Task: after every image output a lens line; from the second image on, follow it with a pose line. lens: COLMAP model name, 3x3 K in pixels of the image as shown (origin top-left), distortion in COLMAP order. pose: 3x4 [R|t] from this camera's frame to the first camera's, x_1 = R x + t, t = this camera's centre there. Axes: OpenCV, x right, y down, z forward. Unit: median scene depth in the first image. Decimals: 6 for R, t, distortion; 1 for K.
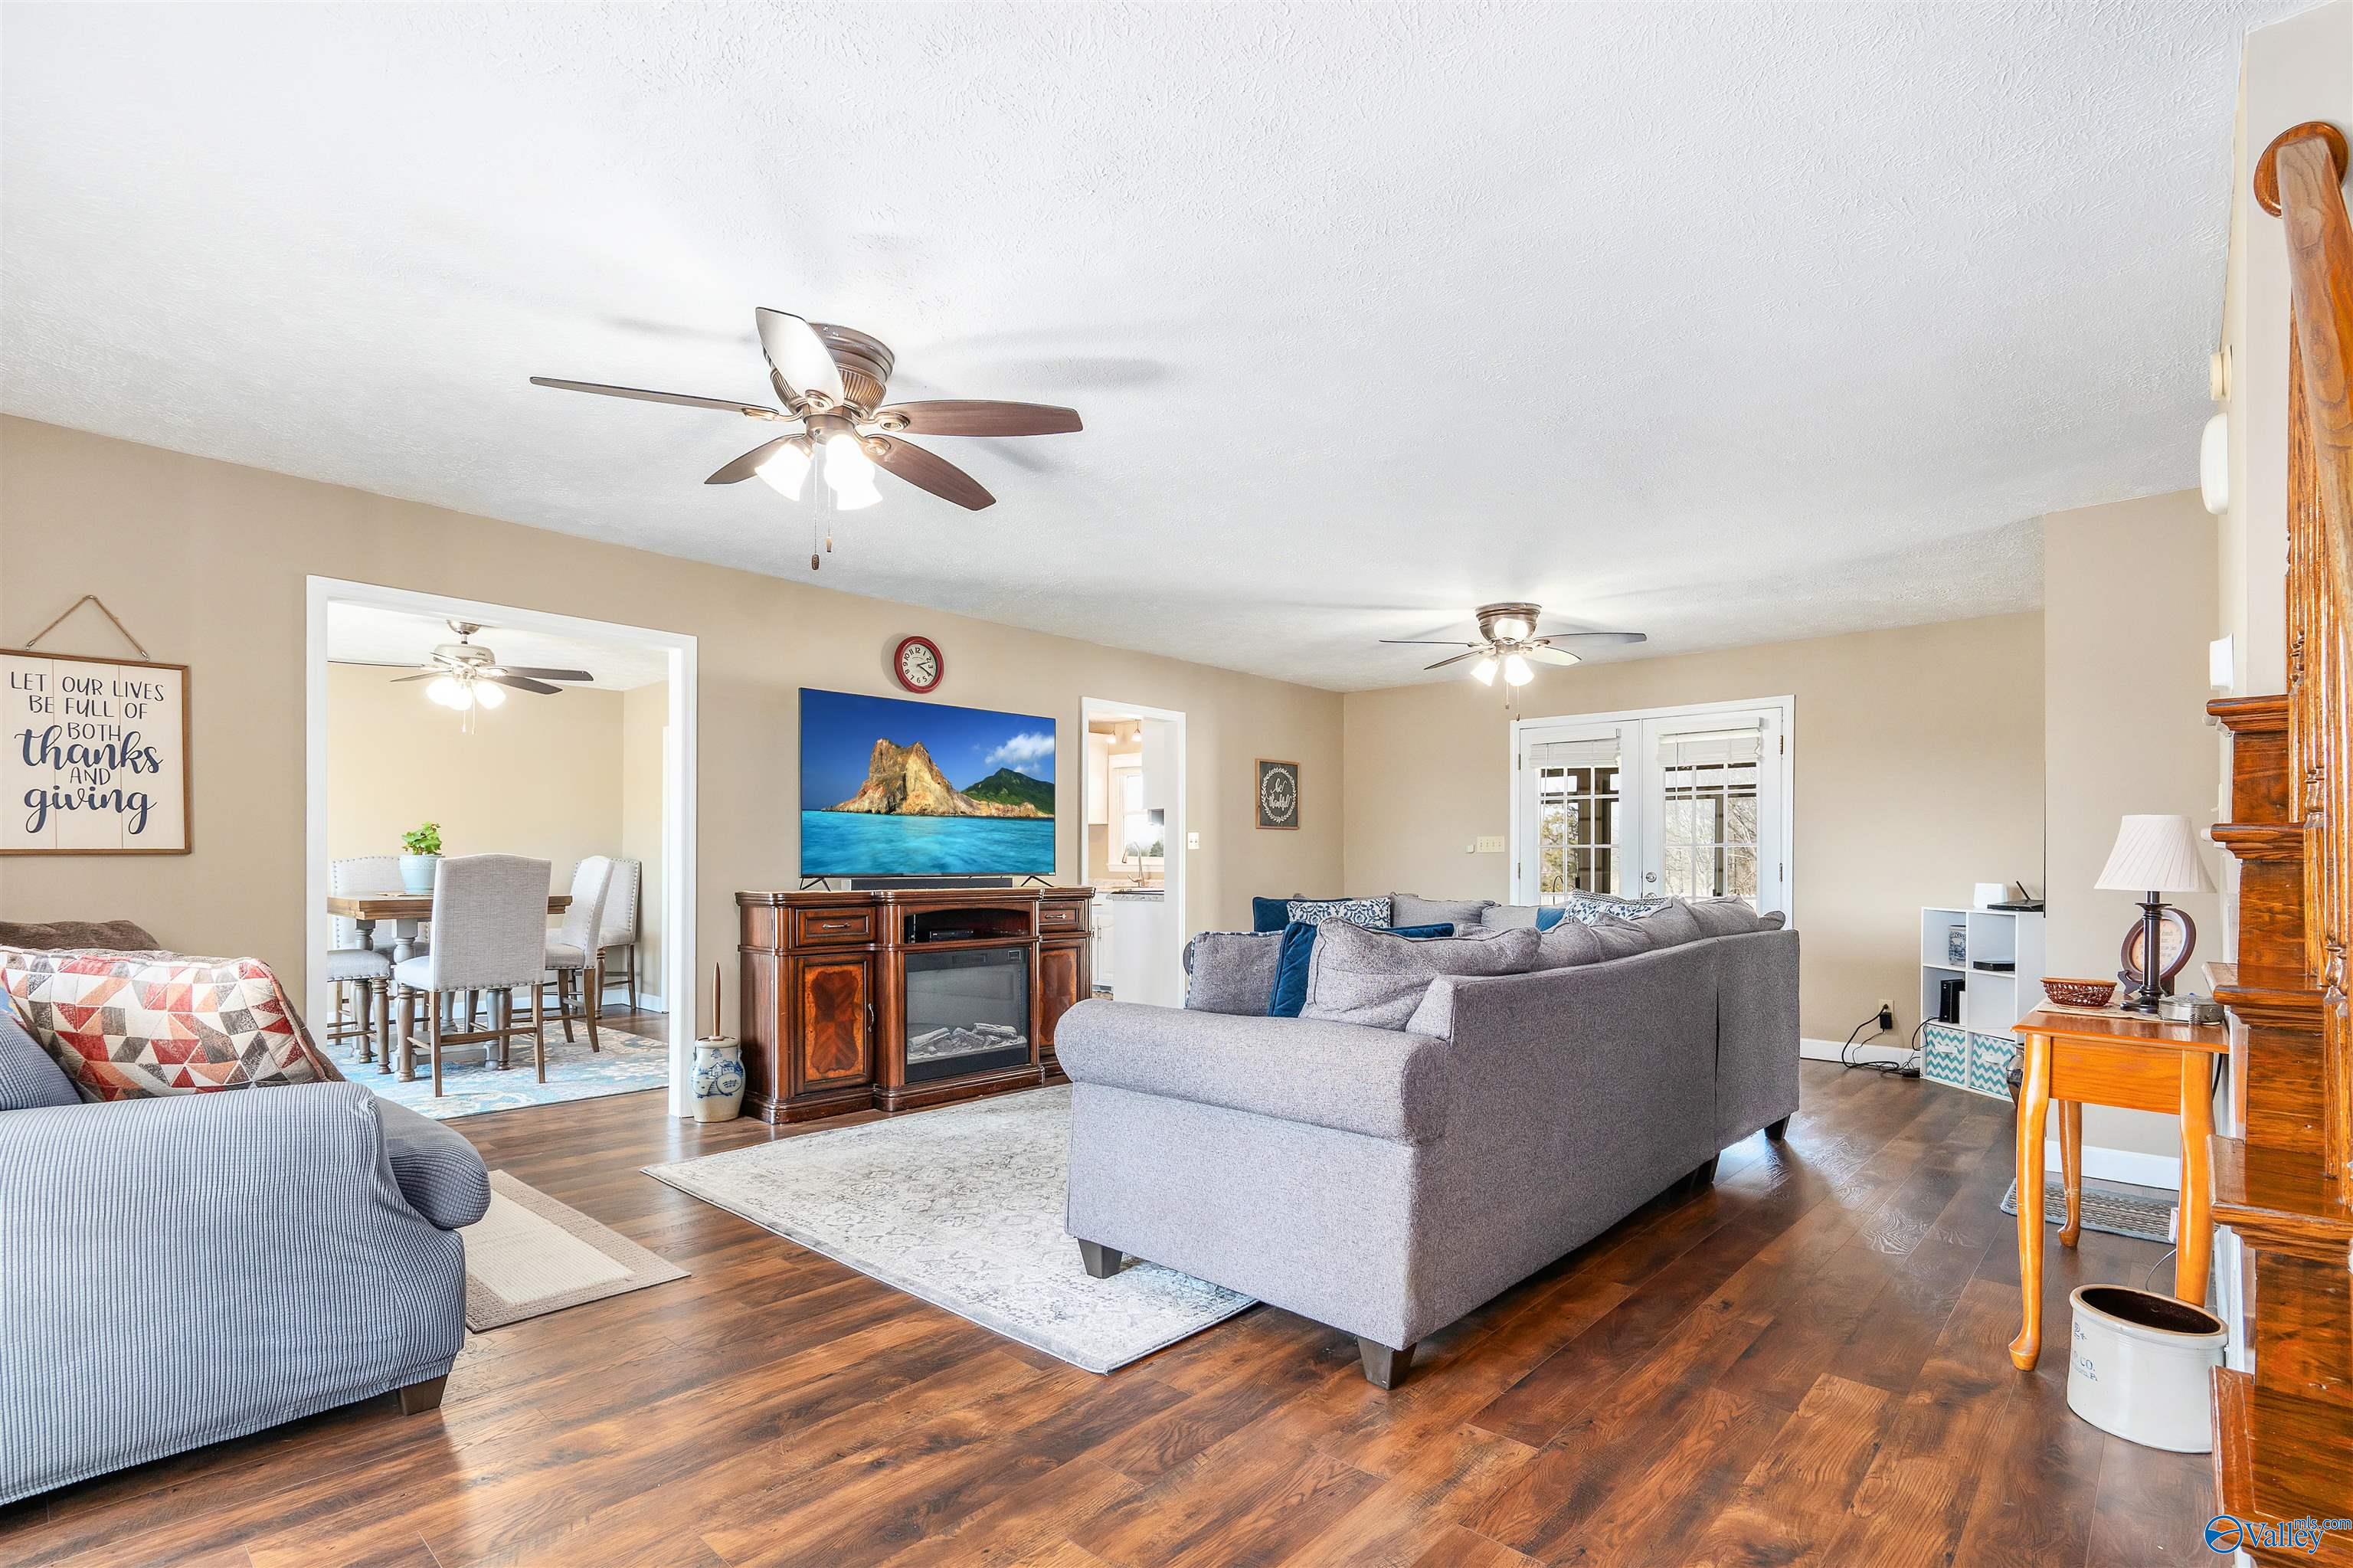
lens RADIAL K [[1077.5, 0, 1121.1], [0, 1077.5, 863.8], [0, 0, 1]] dist [0.000482, 0.000163]
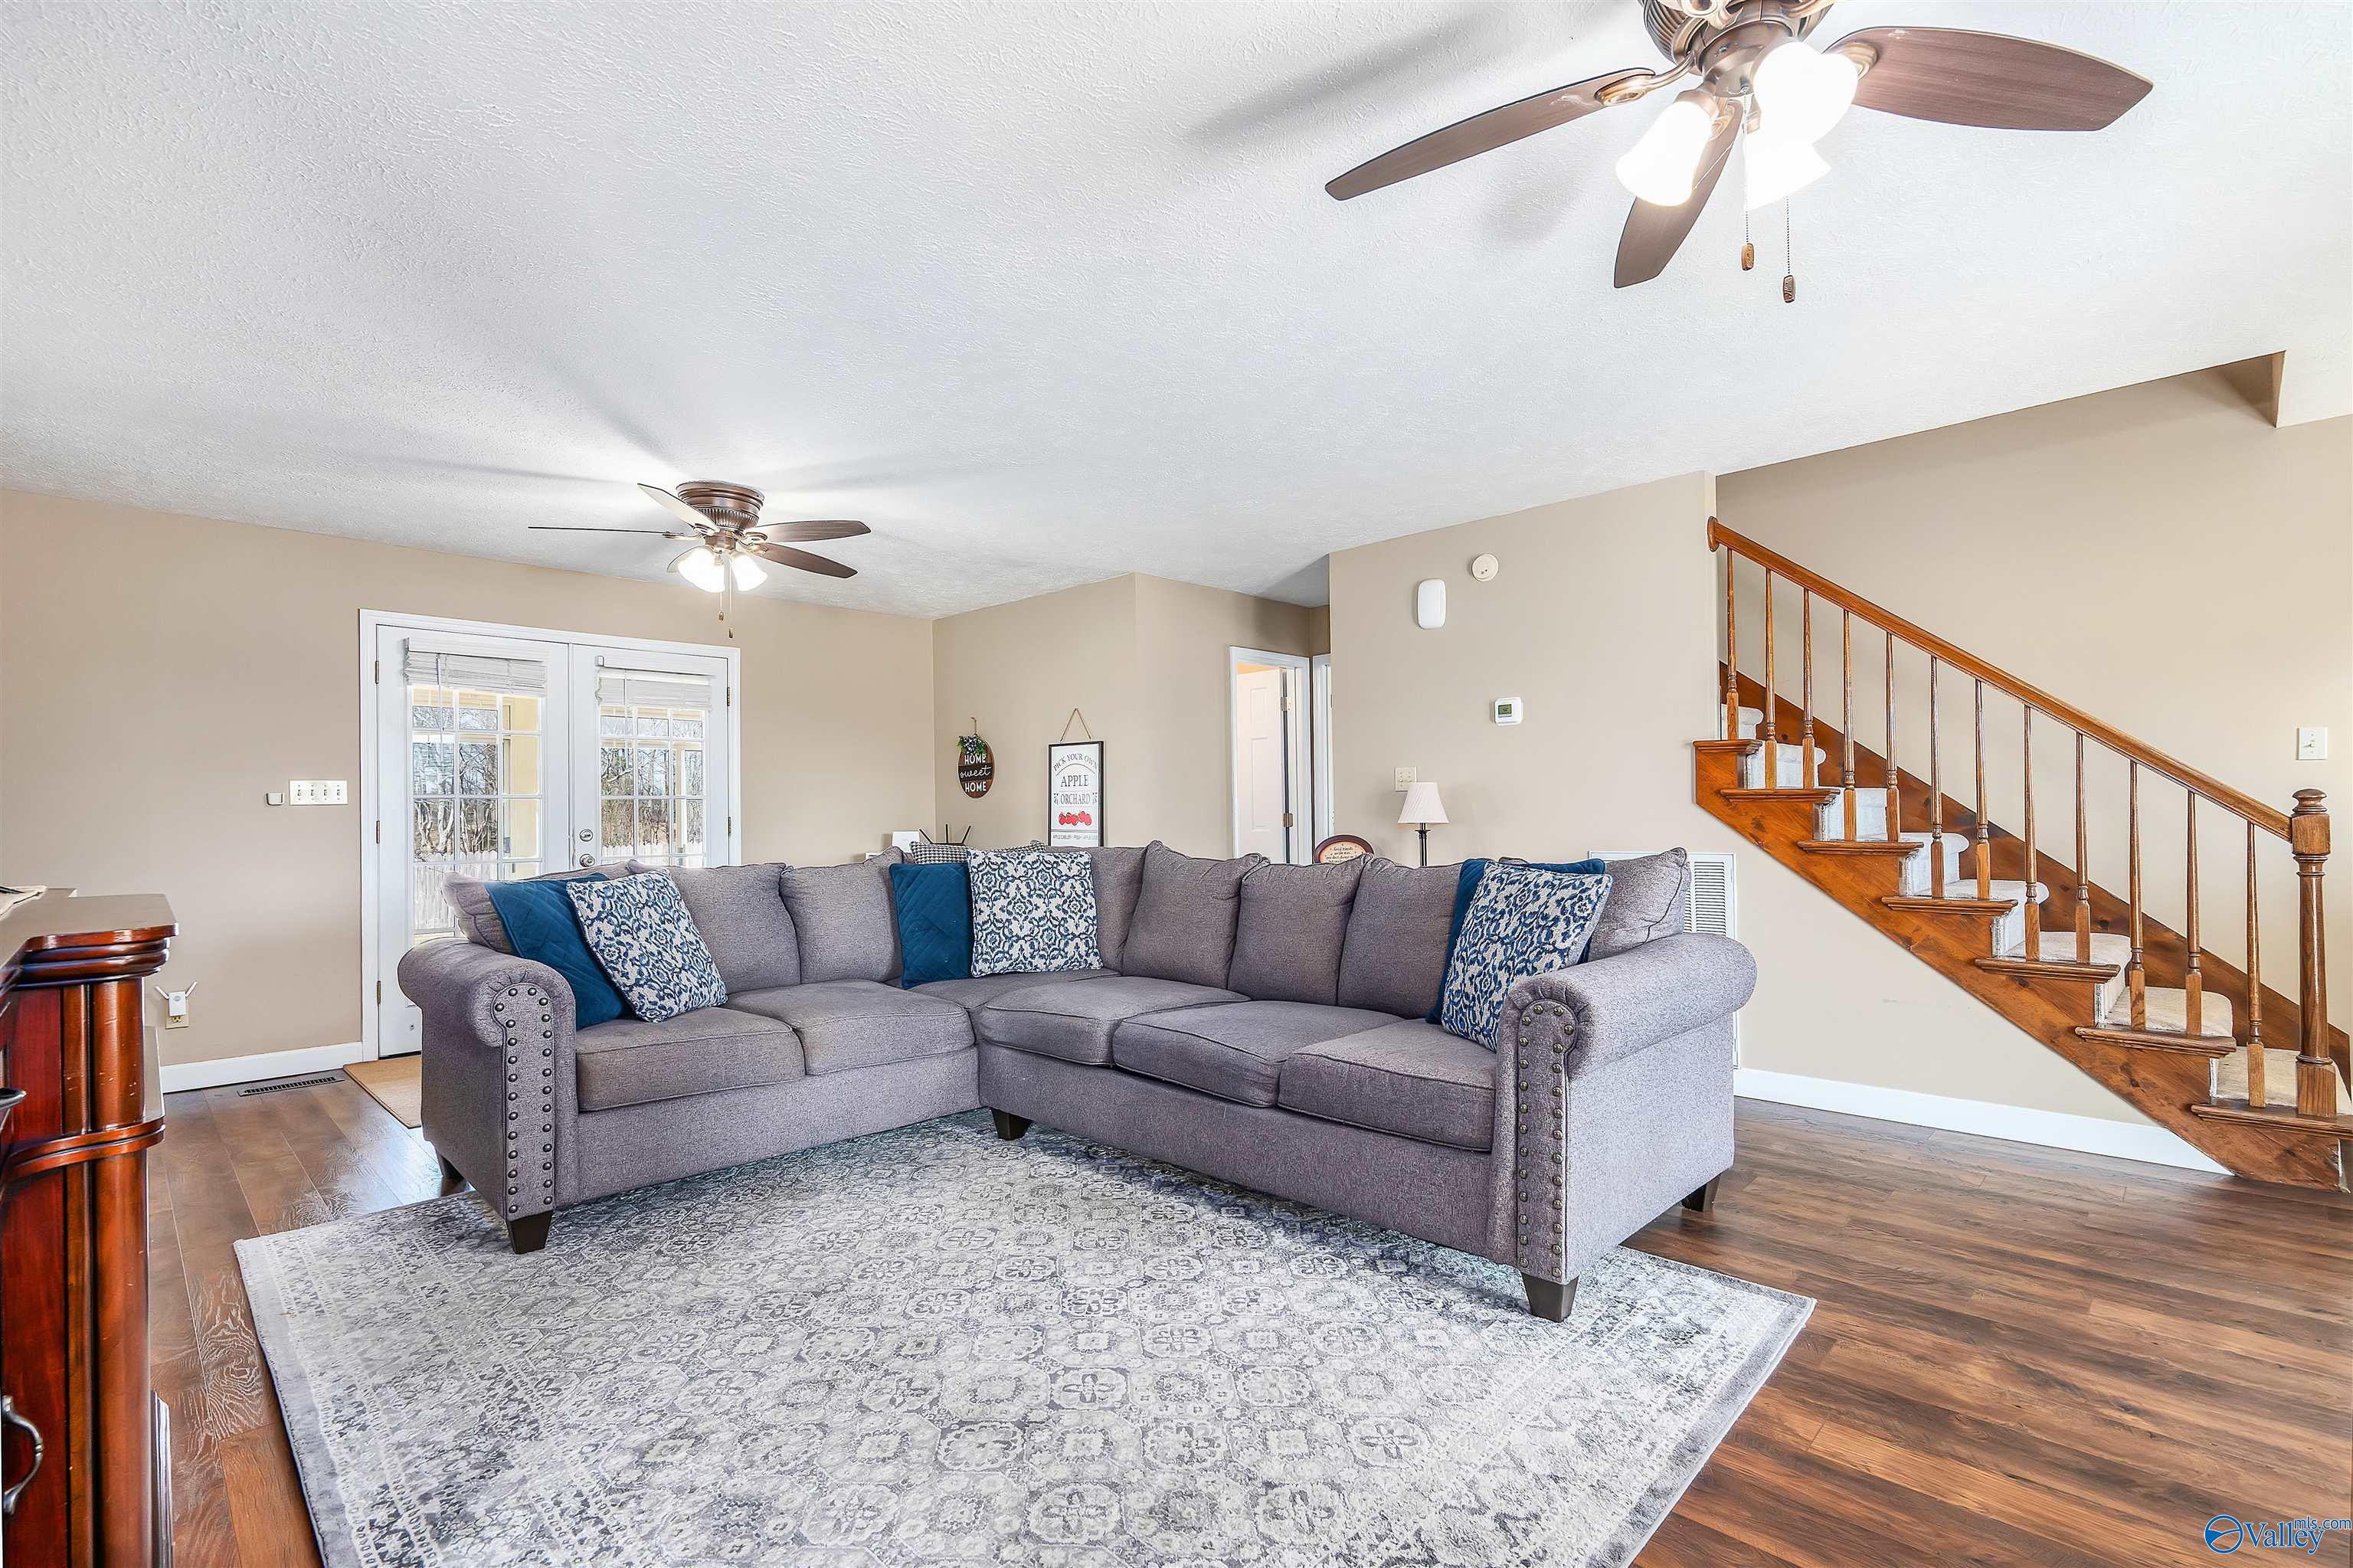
lens RADIAL K [[1077.5, 0, 1170.5], [0, 1077.5, 803.8], [0, 0, 1]] dist [0.000482, 0.000163]
pose [[0.002135, 0.005586, 0.999982, -1.122053], [0.009356, 0.999941, -0.005606, -0.008104], [-0.999954, 0.009368, 0.002083, 1.714920]]
